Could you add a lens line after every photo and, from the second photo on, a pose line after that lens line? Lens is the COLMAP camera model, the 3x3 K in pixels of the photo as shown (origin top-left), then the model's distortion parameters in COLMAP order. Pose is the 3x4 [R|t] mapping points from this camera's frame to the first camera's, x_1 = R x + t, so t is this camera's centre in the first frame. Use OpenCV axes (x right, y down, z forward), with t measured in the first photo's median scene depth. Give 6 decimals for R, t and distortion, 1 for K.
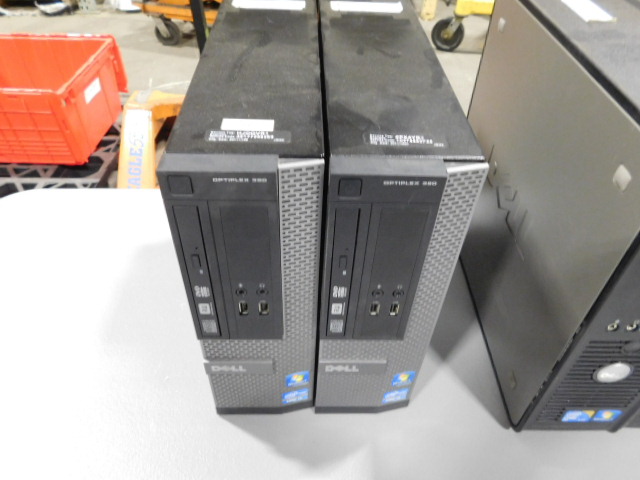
lens RADIAL K [[476.7, 0, 321.6], [0, 476.7, 240.5], [0, 0, 1]] dist [-0.014344, 0.014575]
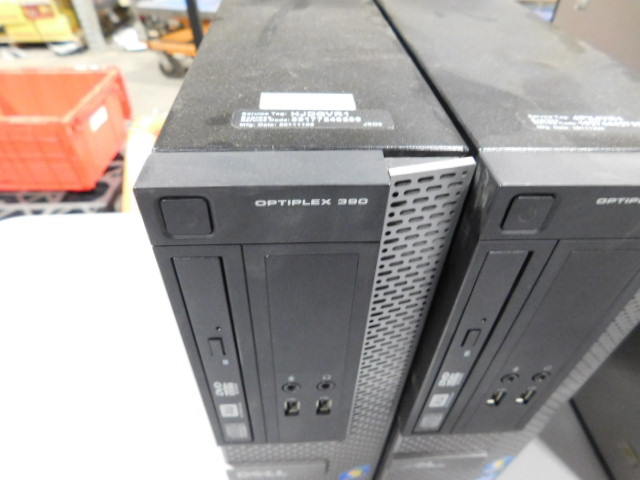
lens RADIAL K [[413.8, 0, 318.9], [0, 413.8, 241.1], [0, 0, 1]] dist [-0.017237, 0.007225]
pose [[0.999349, -0.027600, 0.023216, -0.136163], [0.028163, 0.999308, -0.024282, -0.060733], [-0.022530, 0.024920, 0.999436, 0.457543]]
